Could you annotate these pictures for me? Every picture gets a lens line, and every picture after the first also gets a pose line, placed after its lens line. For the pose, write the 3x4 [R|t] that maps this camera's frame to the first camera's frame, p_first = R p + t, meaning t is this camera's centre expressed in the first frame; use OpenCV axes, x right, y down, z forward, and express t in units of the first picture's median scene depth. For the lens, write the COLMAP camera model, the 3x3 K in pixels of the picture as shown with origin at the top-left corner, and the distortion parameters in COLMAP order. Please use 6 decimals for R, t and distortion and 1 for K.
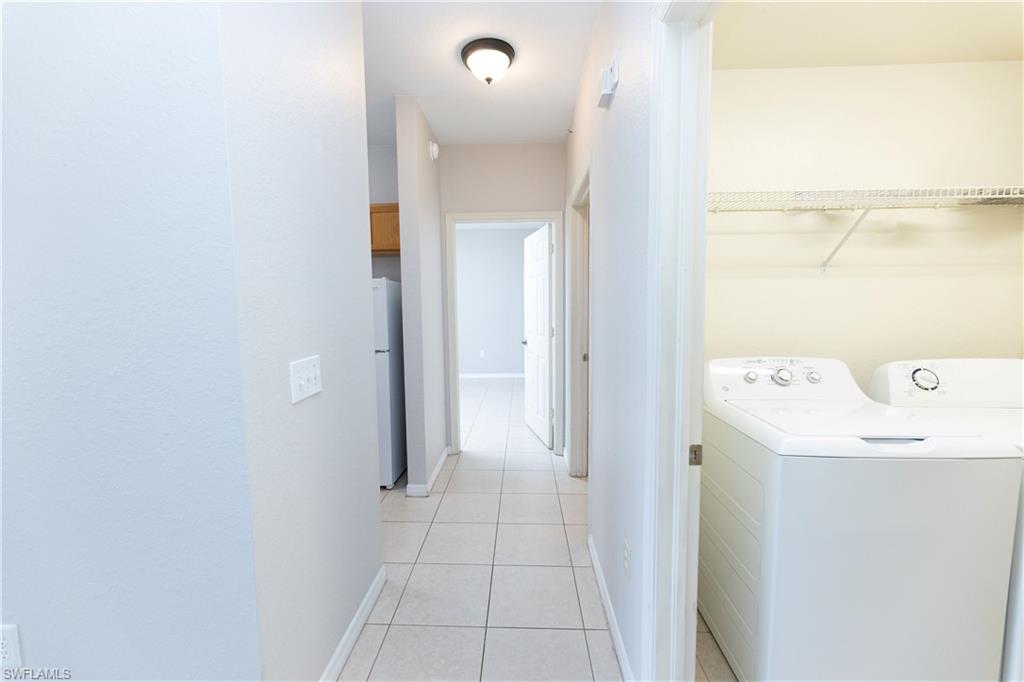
lens RADIAL K [[407.6, 0, 511.6], [0, 407.6, 338.6], [0, 0, 1]] dist [-0.000687, -0.000039]
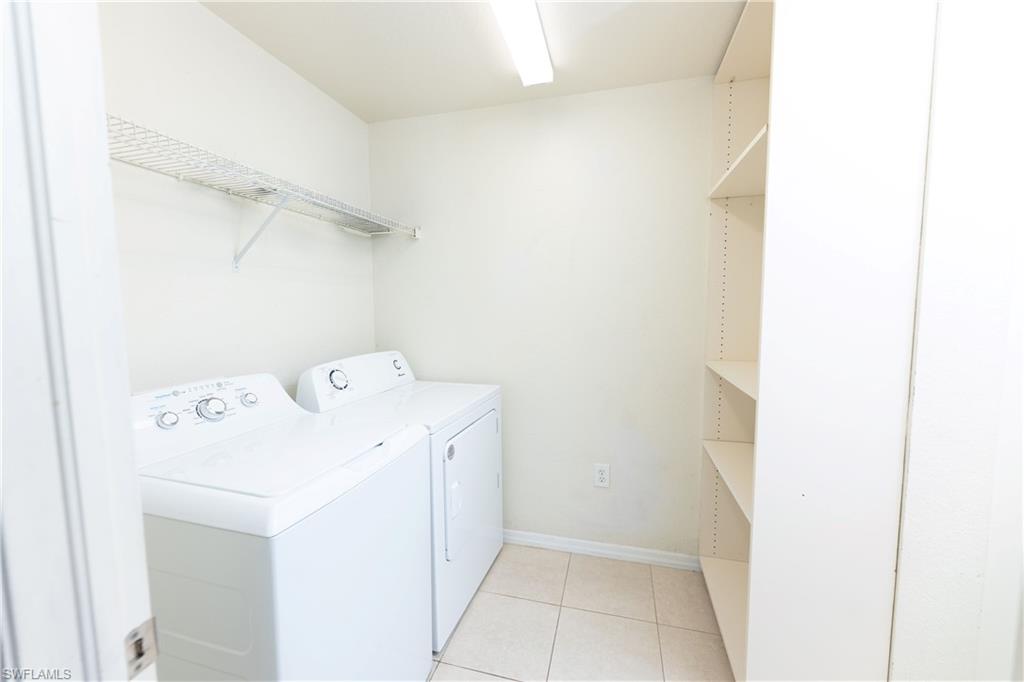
lens RADIAL K [[407.6, 0, 511.6], [0, 407.6, 336.0], [0, 0, 1]] dist [-0.000687, -0.000039]
pose [[0.220144, -0.060641, 0.973581, 0.086057], [0.079315, 0.995874, 0.044095, -0.023624], [-0.972237, 0.067513, 0.224046, 0.310011]]
